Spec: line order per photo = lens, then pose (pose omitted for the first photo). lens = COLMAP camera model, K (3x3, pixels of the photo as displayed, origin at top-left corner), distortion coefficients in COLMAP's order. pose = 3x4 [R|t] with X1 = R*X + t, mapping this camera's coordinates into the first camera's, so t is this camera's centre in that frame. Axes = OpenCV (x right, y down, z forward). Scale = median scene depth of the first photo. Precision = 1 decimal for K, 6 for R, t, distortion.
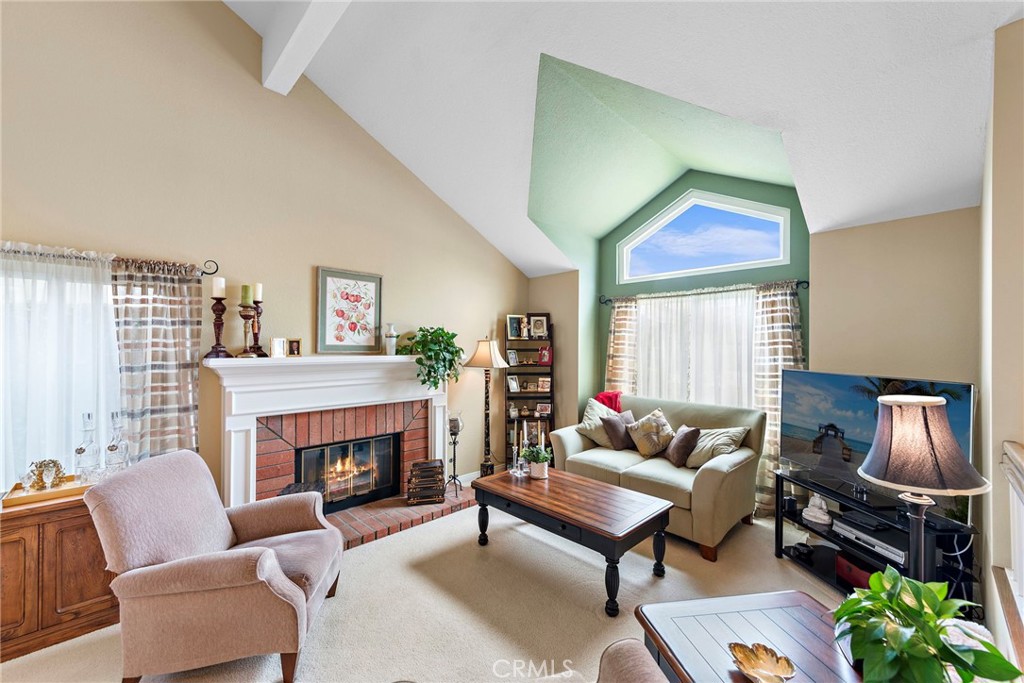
lens RADIAL K [[414.9, 0, 520.5], [0, 414.9, 340.4], [0, 0, 1]] dist [0.000507, -0.000230]
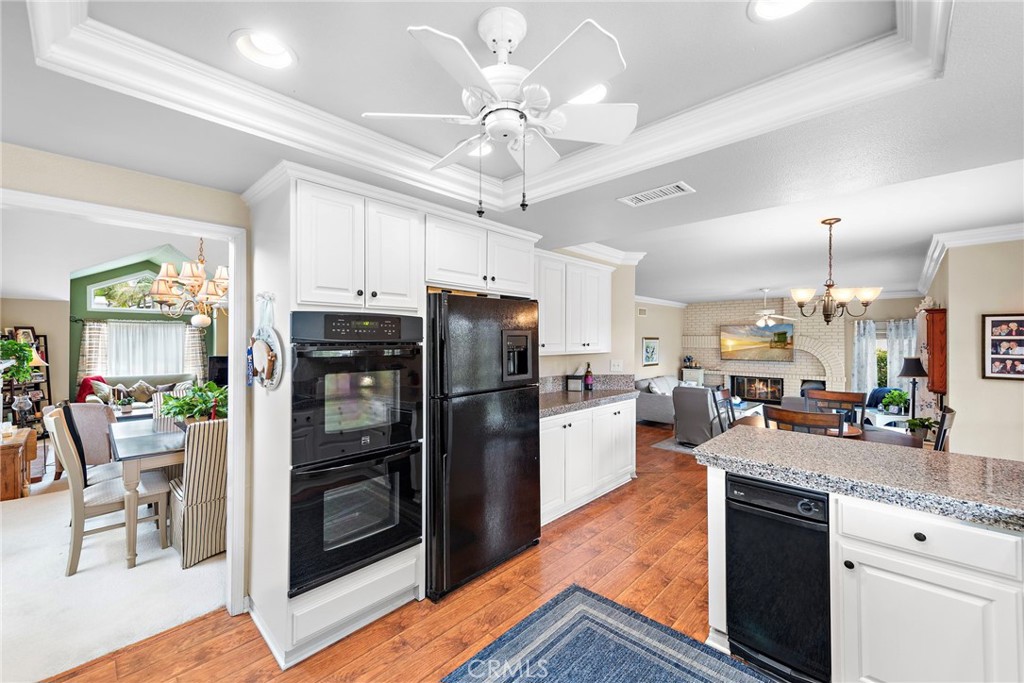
lens RADIAL K [[414.9, 0, 520.5], [0, 414.9, 340.4], [0, 0, 1]] dist [0.000507, -0.000230]
pose [[-0.053589, -0.006587, 0.998541, -1.821593], [-0.009109, 0.999940, 0.006107, -0.055746], [-0.998522, -0.008768, -0.053646, -0.739601]]
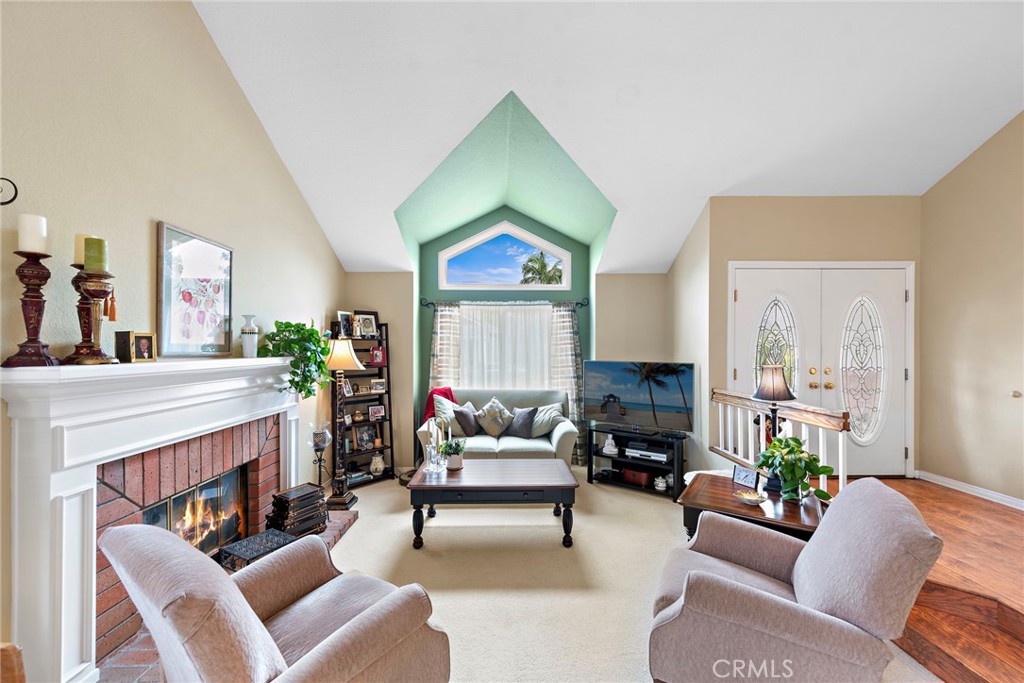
lens RADIAL K [[414.9, 0, 520.5], [0, 414.9, 340.4], [0, 0, 1]] dist [0.000507, -0.000230]
pose [[0.668875, 0.010042, 0.743307, -0.540277], [-0.006841, 0.999950, -0.007353, 0.006667], [-0.743344, -0.000167, 0.668910, 0.135783]]
